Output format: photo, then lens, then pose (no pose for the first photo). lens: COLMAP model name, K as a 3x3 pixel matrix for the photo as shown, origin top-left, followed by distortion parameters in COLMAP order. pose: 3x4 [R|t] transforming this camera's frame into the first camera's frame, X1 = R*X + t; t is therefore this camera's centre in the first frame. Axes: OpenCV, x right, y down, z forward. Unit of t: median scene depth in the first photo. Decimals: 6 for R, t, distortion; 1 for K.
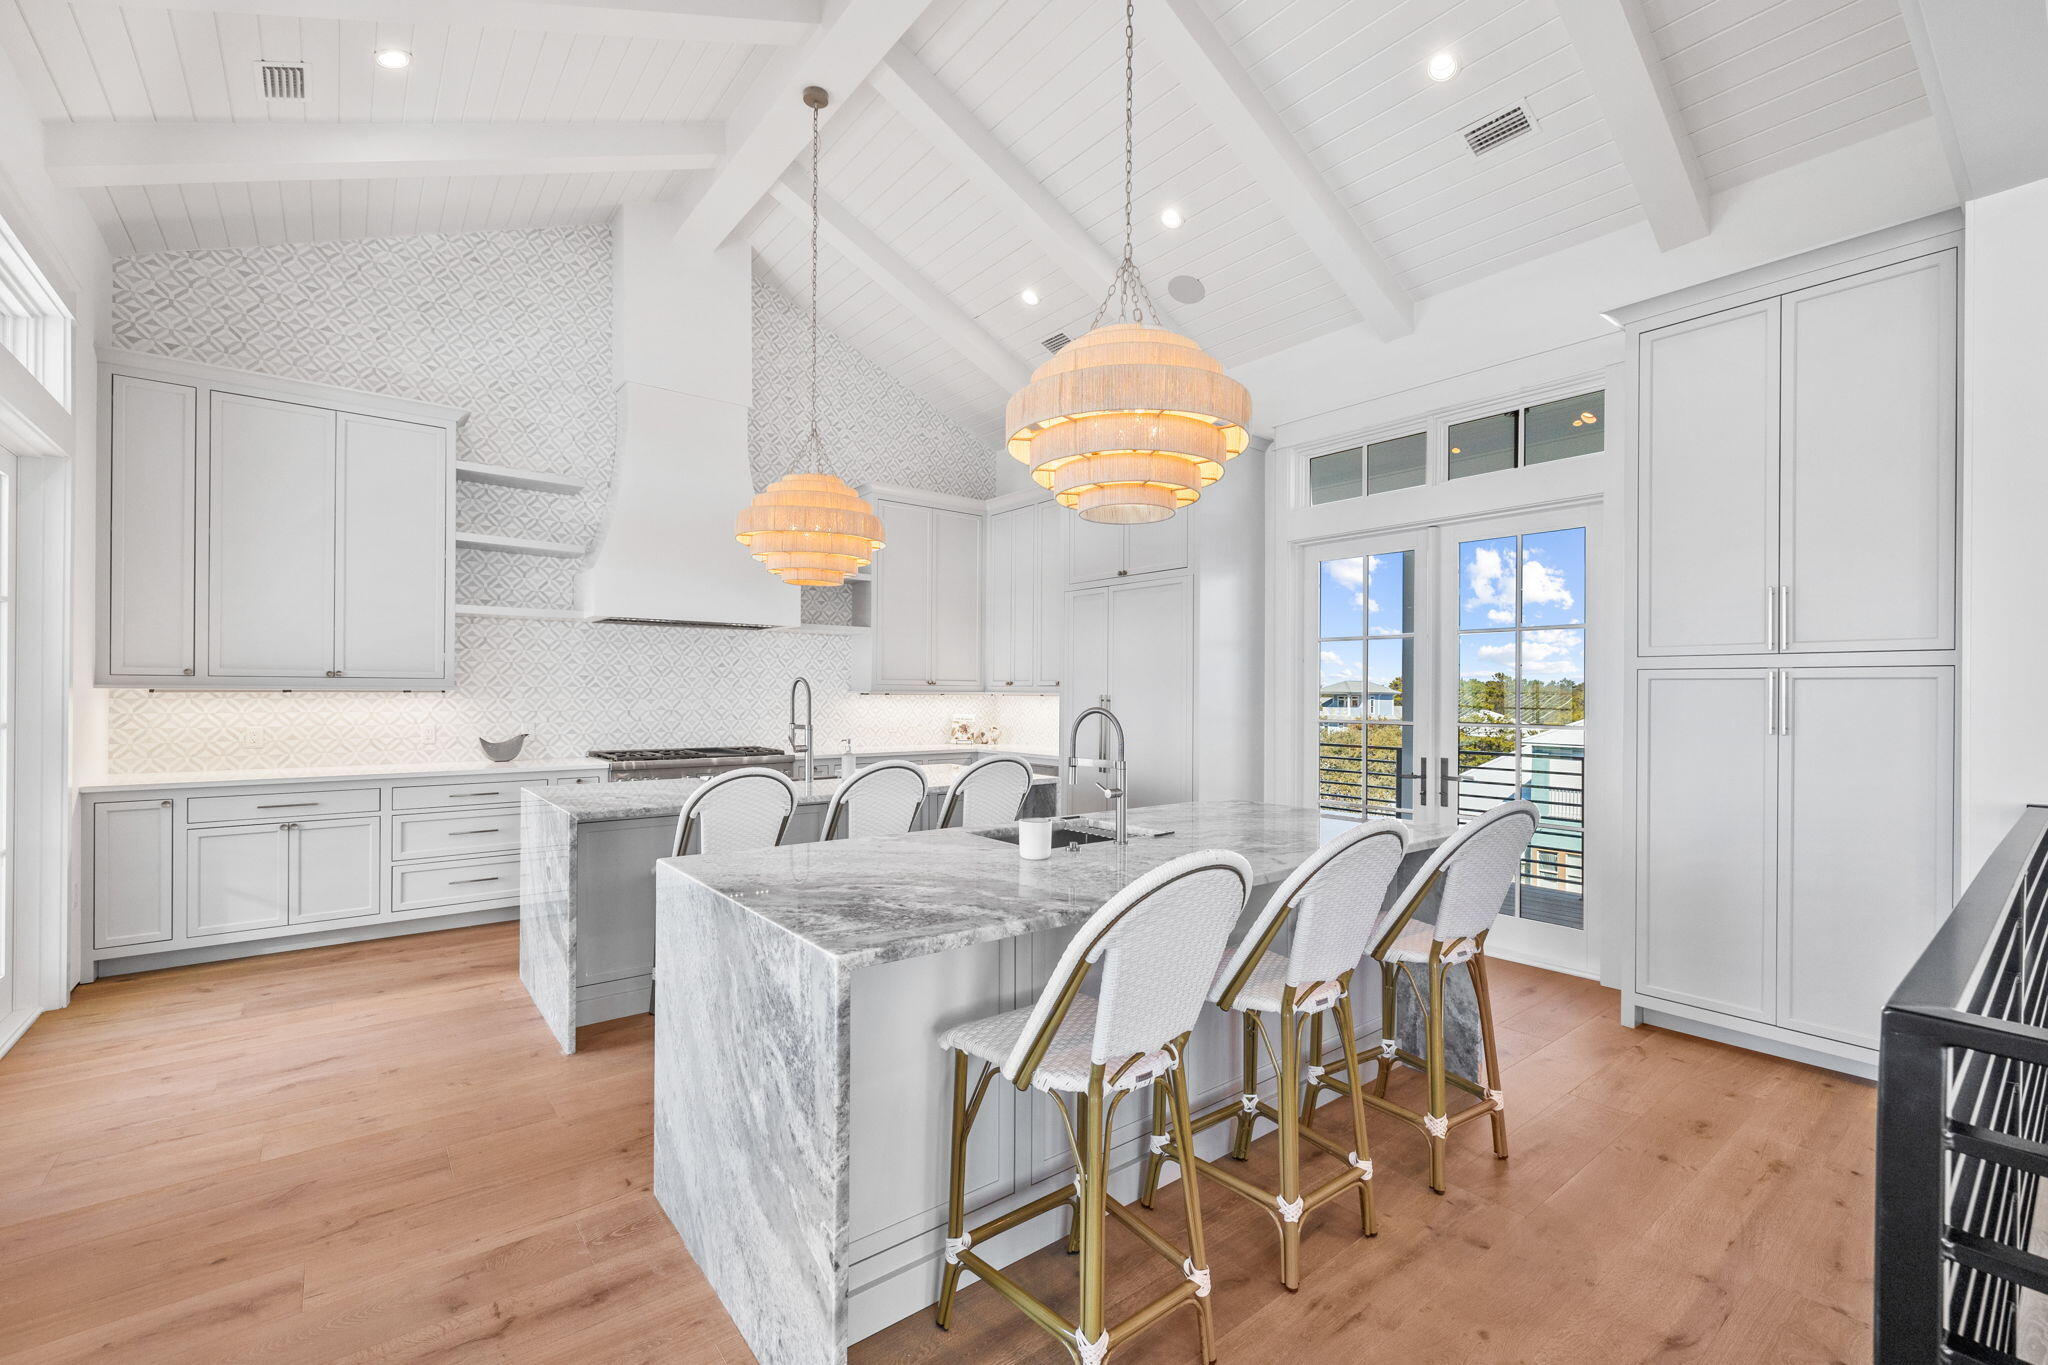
lens RADIAL K [[858.8, 0, 1019.2], [0, 858.8, 692.0], [0, 0, 1]] dist [0.002135, -0.001116]
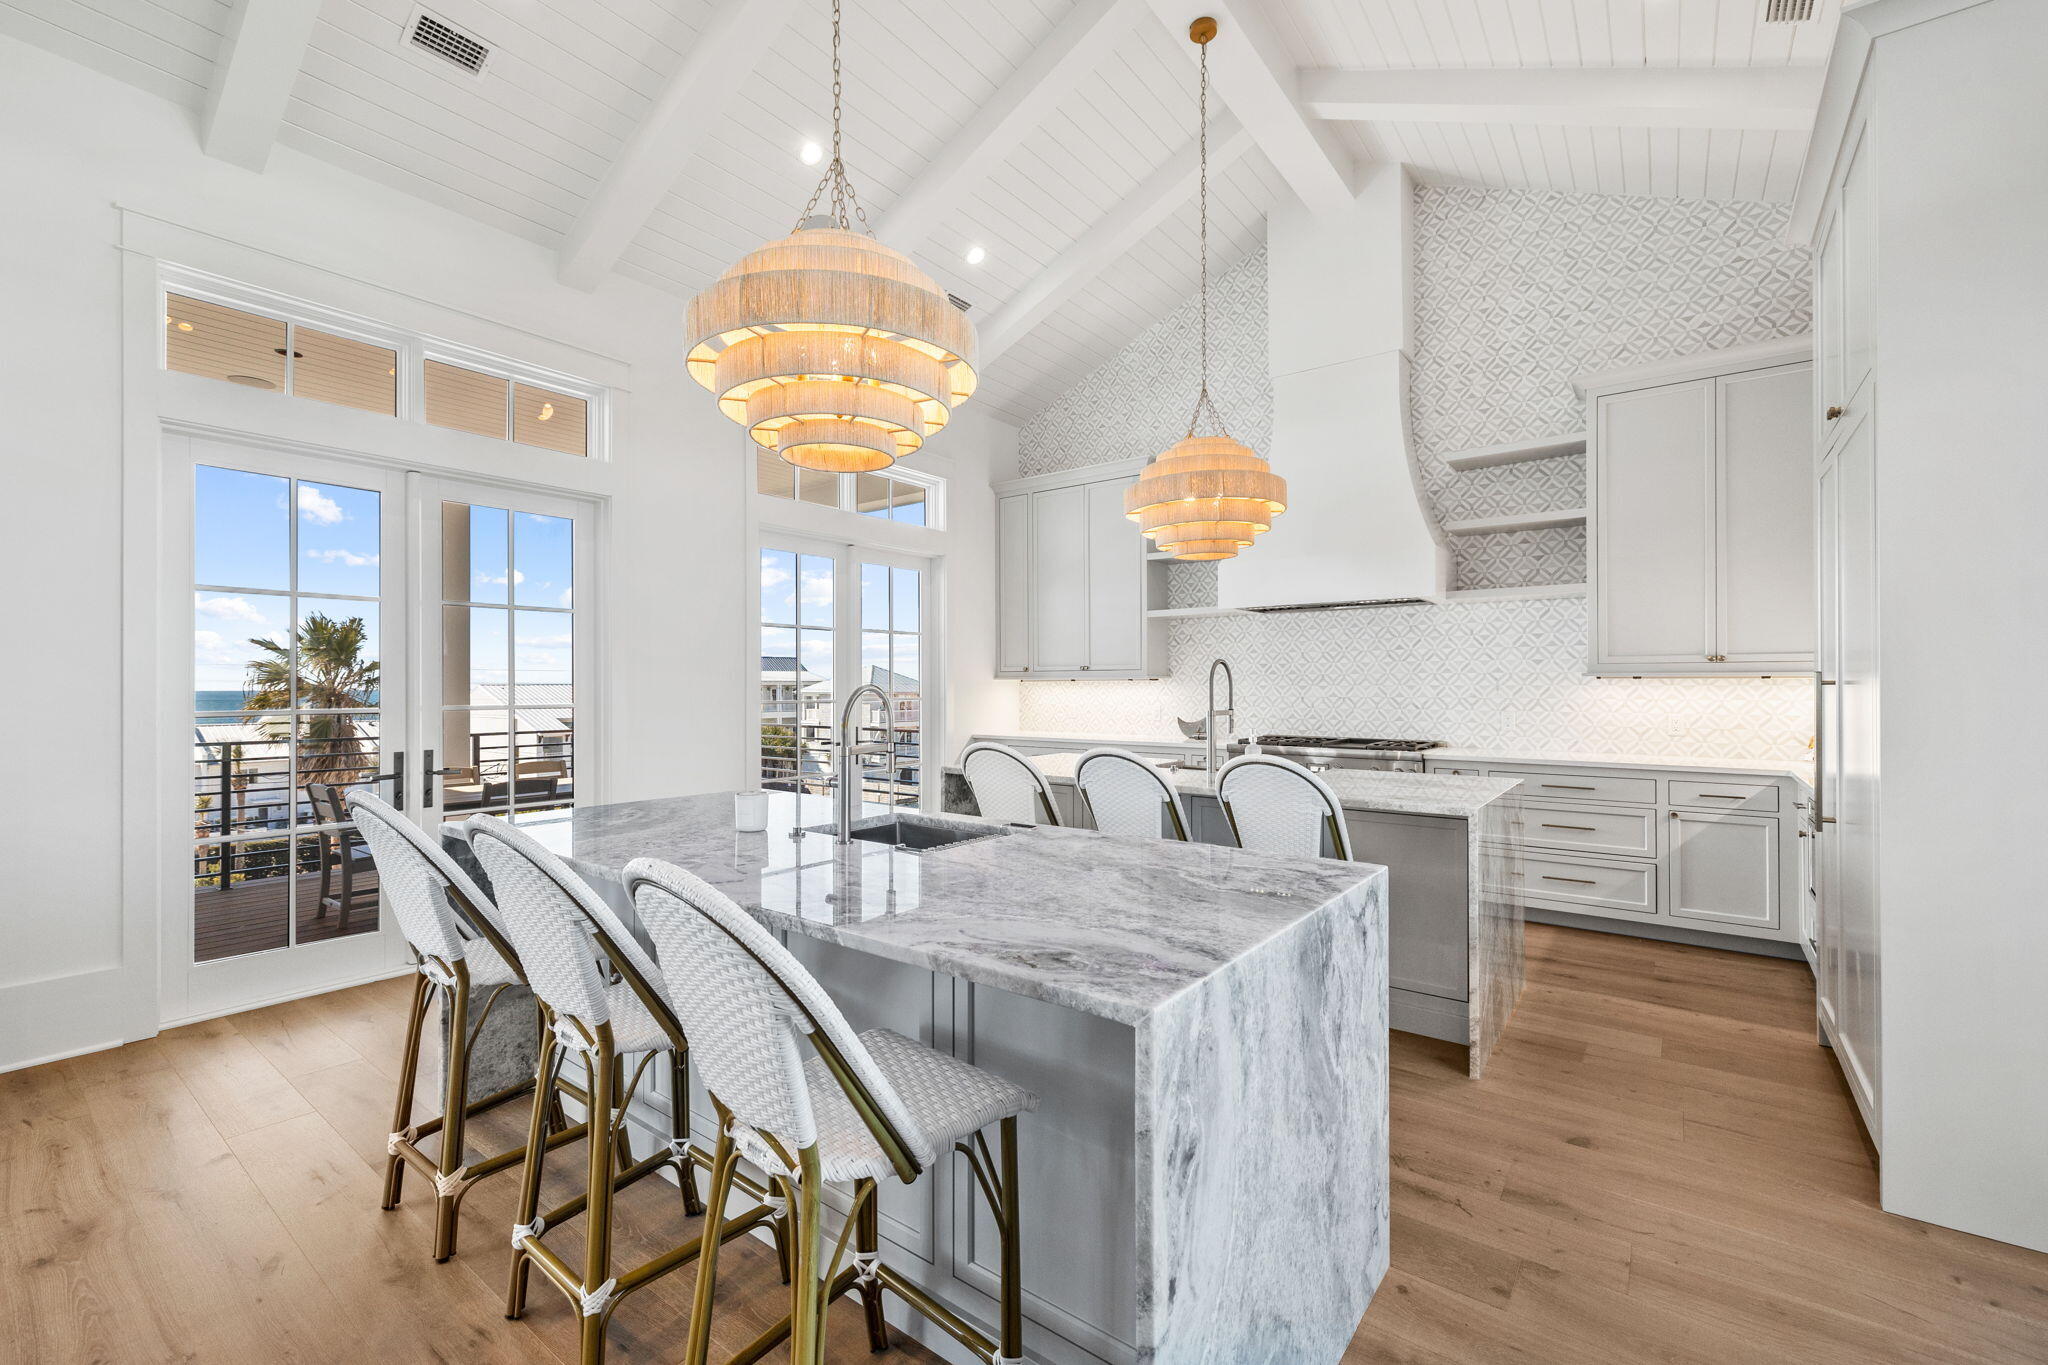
lens RADIAL K [[858.8, 0, 1017.3], [0, 858.8, 680.8], [0, 0, 1]] dist [0.002135, -0.001116]
pose [[0.248433, -0.009704, -0.968600, 0.495641], [0.006062, 0.999946, -0.008463, 0.010209], [0.968630, -0.003769, 0.248479, 0.471593]]
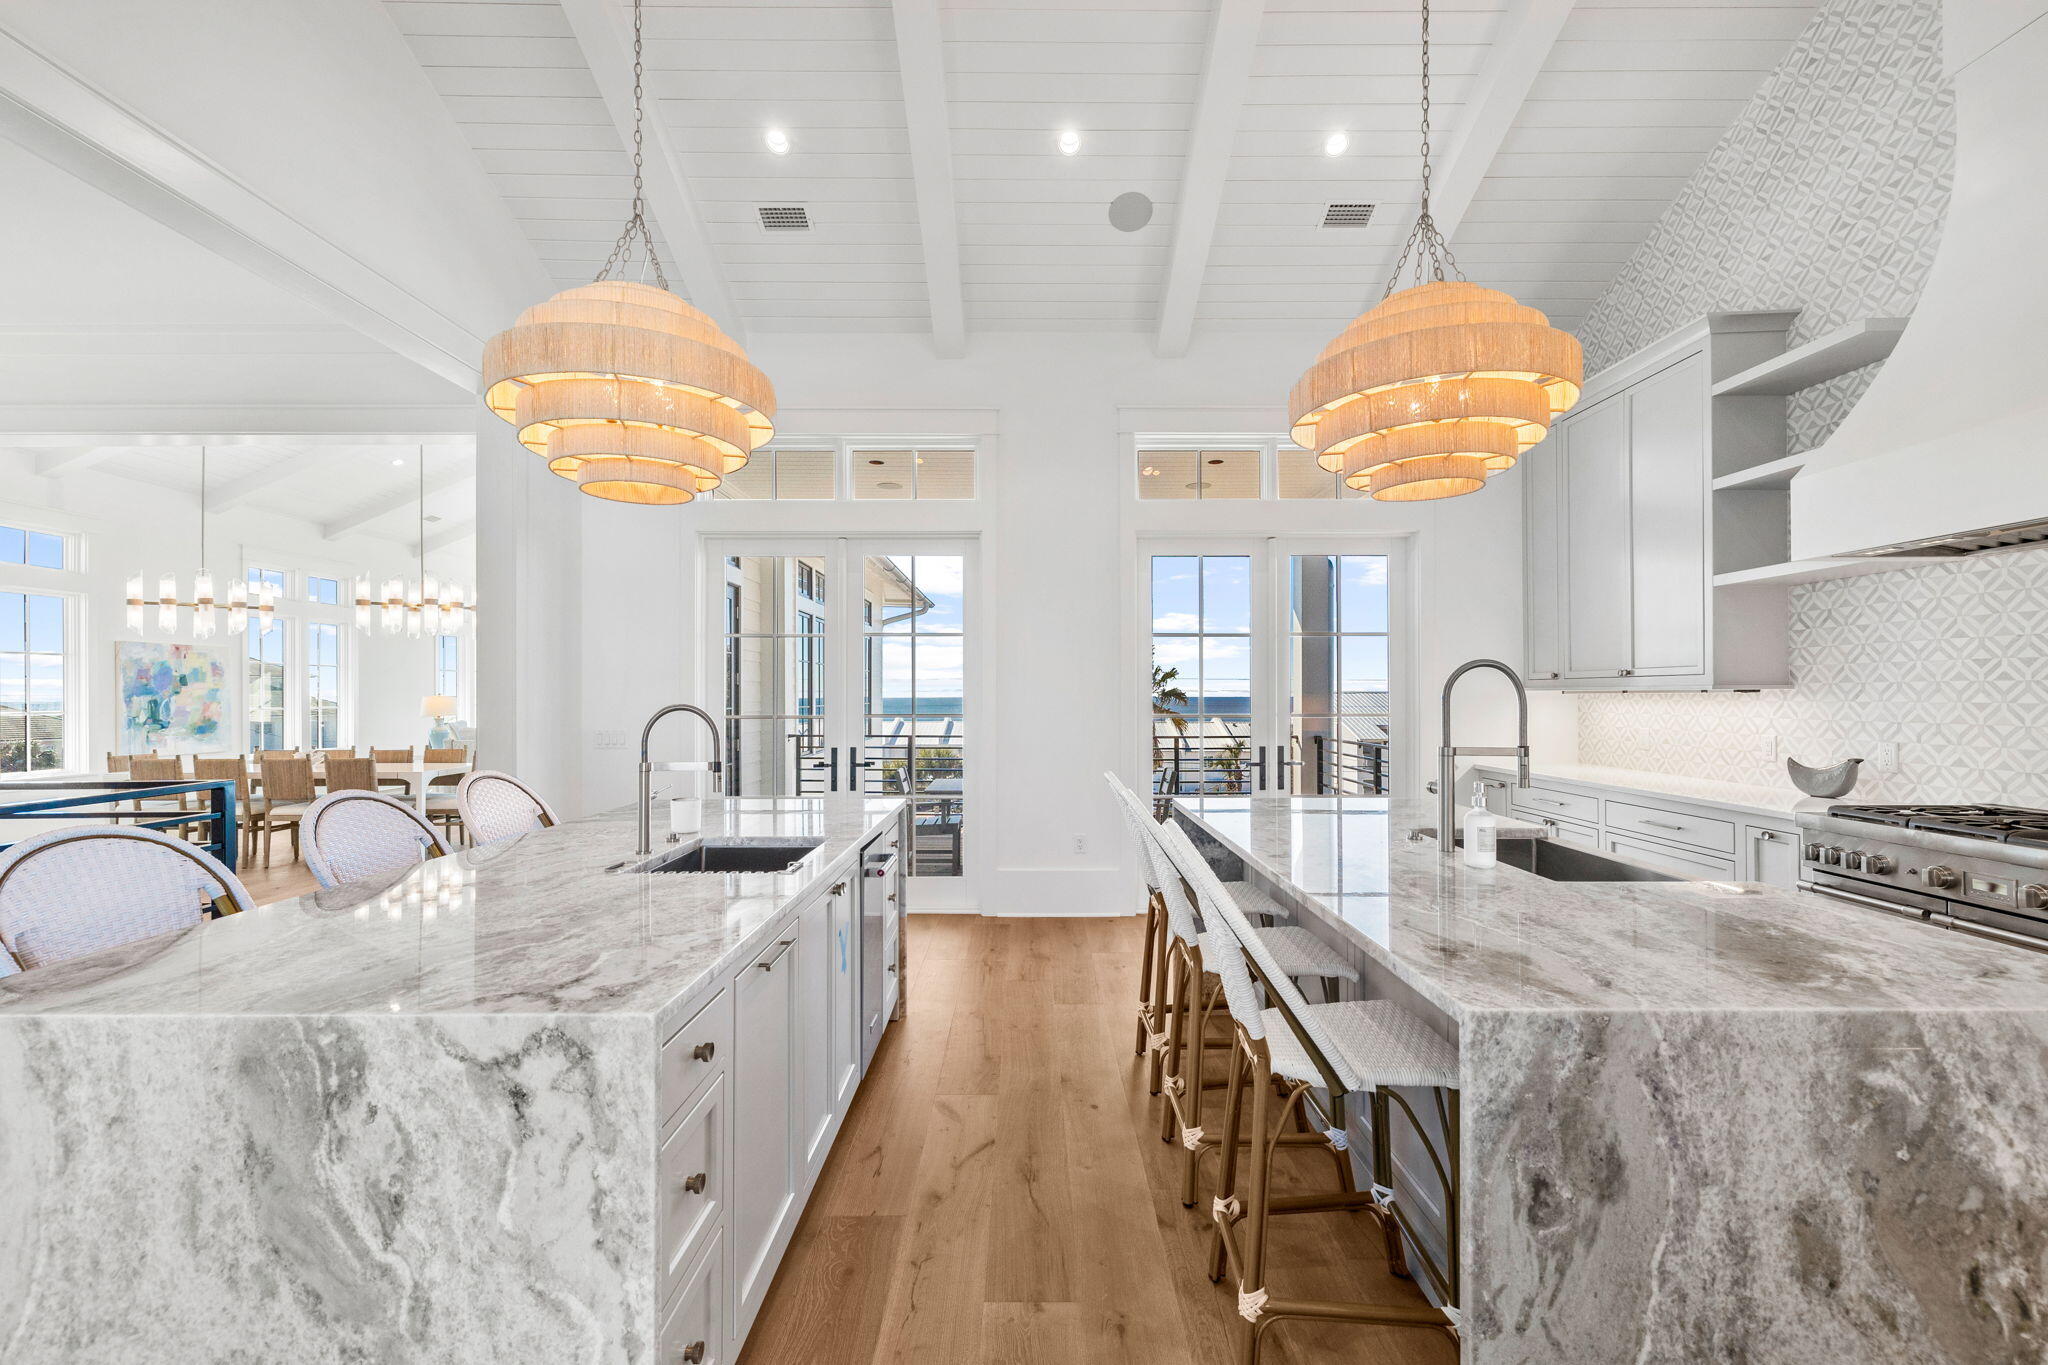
lens RADIAL K [[858.8, 0, 1029.9], [0, 858.8, 688.8], [0, 0, 1]] dist [0.002135, -0.001116]
pose [[-0.614726, -0.008712, -0.788693, 0.291975], [0.000452, 0.999935, -0.011397, 0.005608], [0.788741, -0.007362, -0.614682, 0.935521]]
